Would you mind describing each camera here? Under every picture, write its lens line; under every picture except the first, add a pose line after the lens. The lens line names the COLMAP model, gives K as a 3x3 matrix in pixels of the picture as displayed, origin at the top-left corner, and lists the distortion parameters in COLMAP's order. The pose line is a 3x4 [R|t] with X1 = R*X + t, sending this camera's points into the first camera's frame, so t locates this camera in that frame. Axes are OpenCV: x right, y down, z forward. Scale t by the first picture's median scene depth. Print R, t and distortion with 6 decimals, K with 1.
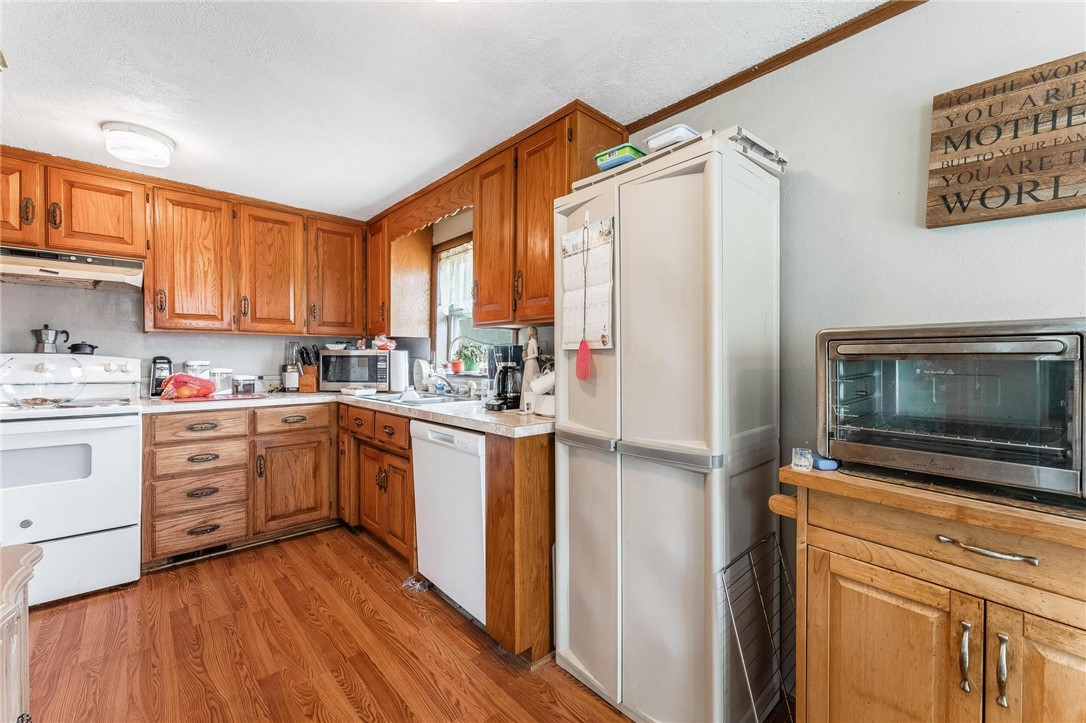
lens RADIAL K [[438.4, 0, 545.4], [0, 438.4, 360.5], [0, 0, 1]] dist [-0.000347, -0.000290]
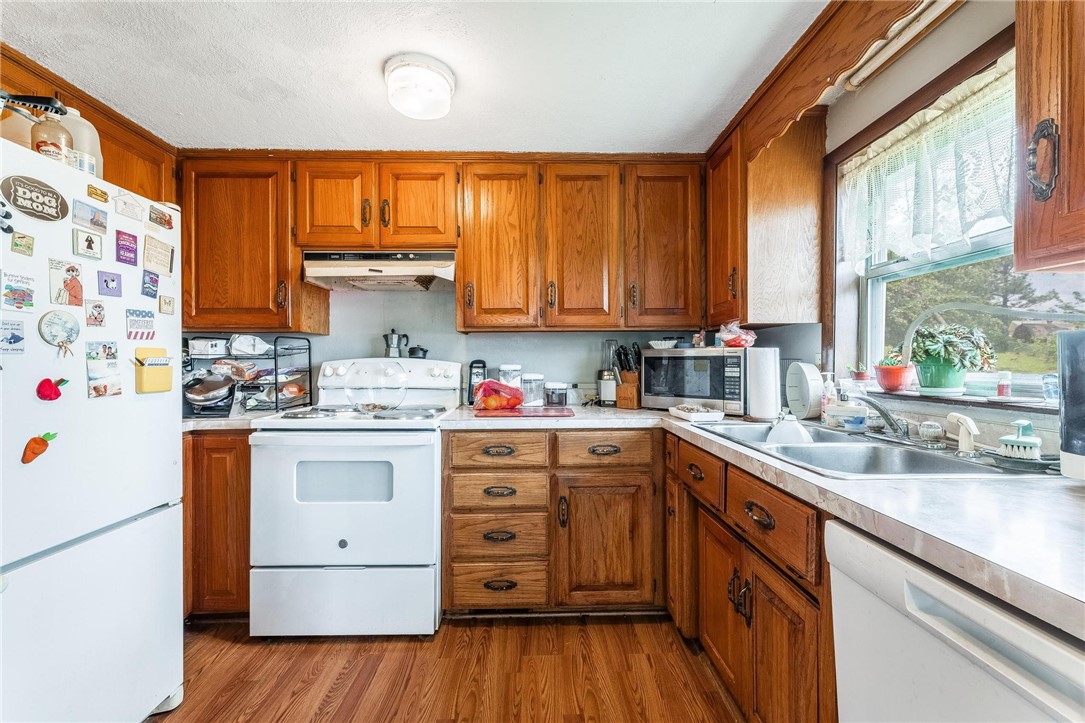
lens RADIAL K [[438.0, 0, 544.9], [0, 438.0, 360.5], [0, 0, 1]] dist [-0.000347, -0.000290]
pose [[0.744161, -0.005292, -0.667979, -0.187914], [0.002634, 0.999984, -0.004987, -0.003402], [0.667995, 0.001951, 0.744163, 0.437887]]
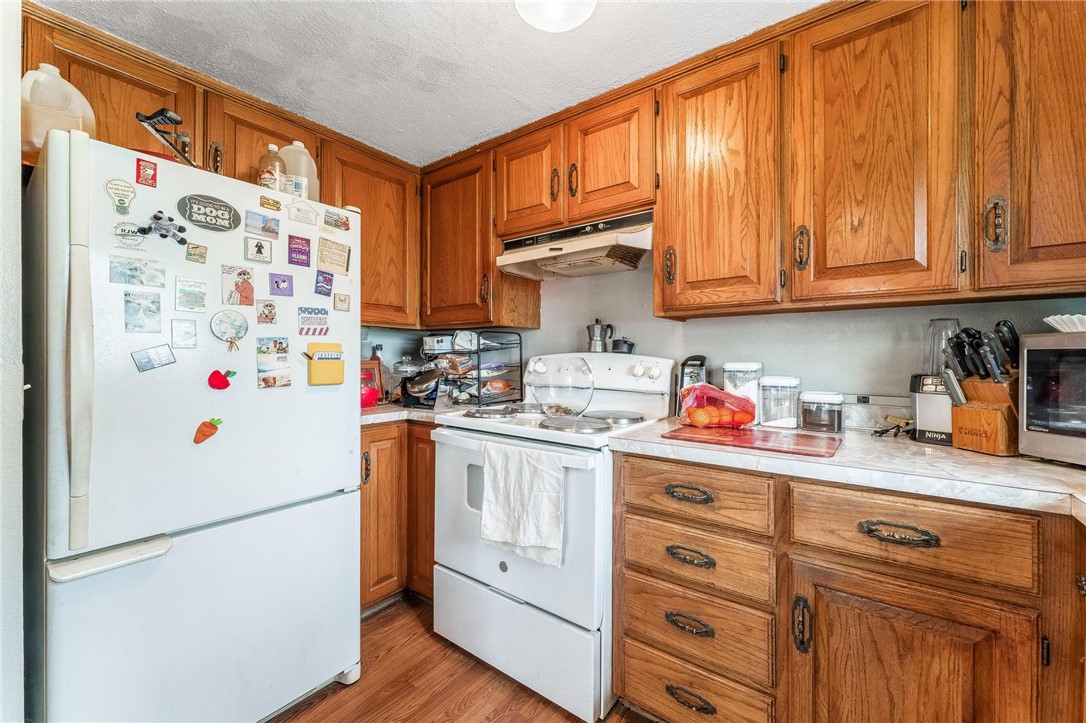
lens RADIAL K [[434.2, 0, 546.1], [0, 434.2, 358.0], [0, 0, 1]] dist [0.000156, 0.000147]
pose [[0.169043, 0.000609, -0.985608, -0.288783], [-0.004851, 0.999988, -0.000214, -0.004345], [0.985597, 0.004818, 0.169044, 0.685603]]
